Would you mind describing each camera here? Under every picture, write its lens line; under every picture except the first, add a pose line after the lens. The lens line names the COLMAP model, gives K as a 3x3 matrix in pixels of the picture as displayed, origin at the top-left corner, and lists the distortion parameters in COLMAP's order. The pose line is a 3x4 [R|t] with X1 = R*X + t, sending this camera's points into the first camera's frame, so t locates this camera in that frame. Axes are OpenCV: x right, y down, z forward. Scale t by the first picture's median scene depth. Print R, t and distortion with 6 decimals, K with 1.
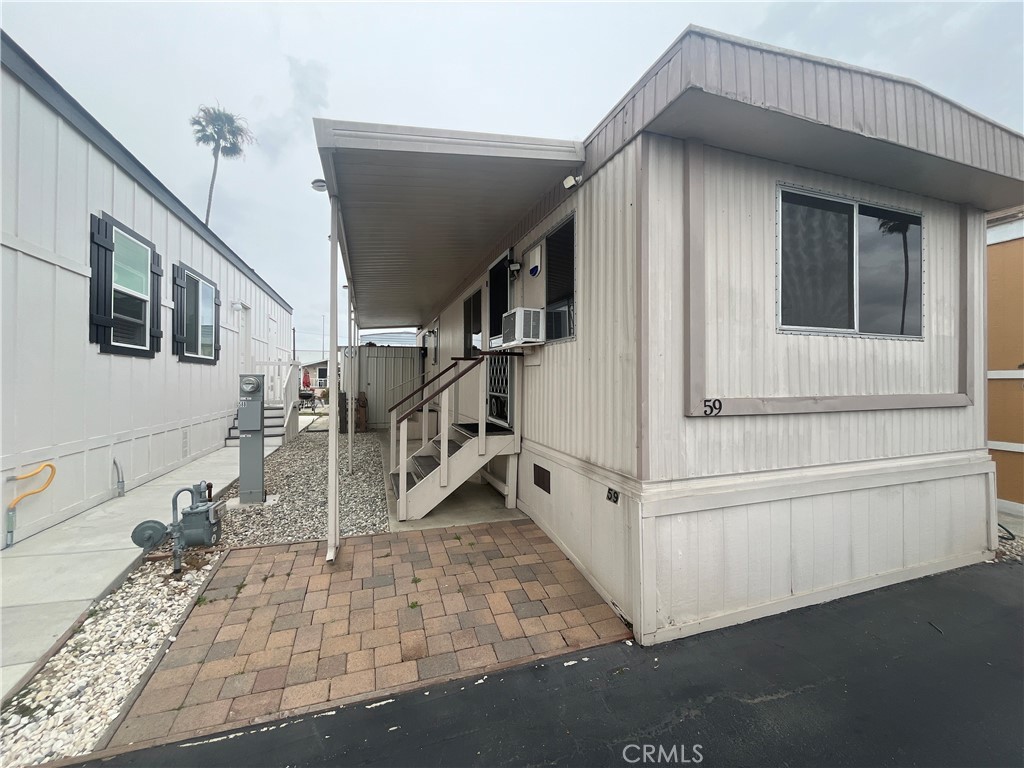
lens RADIAL K [[413.5, 0, 511.2], [0, 413.5, 379.6], [0, 0, 1]] dist [-0.003266, 0.000385]
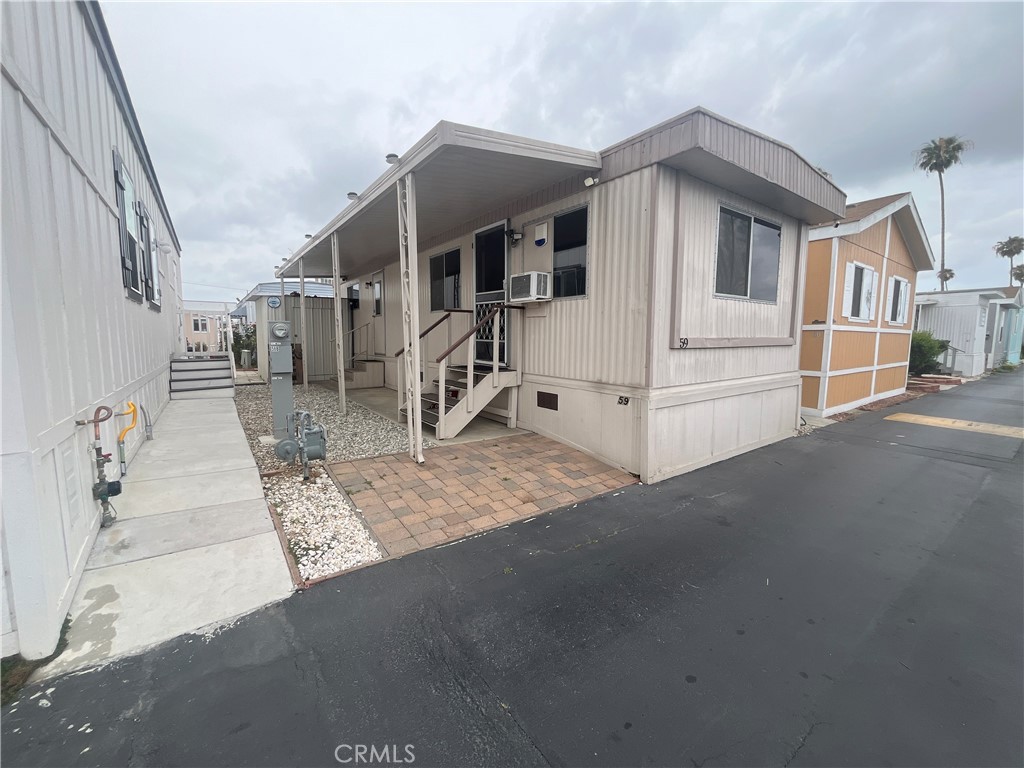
lens RADIAL K [[413.5, 0, 512.2], [0, 413.5, 378.6], [0, 0, 1]] dist [-0.003266, 0.000385]
pose [[0.956533, -0.027738, 0.290301, -0.591173], [-0.002755, 0.994562, 0.104108, 0.036335], [-0.291610, -0.100382, 0.951256, -0.342617]]
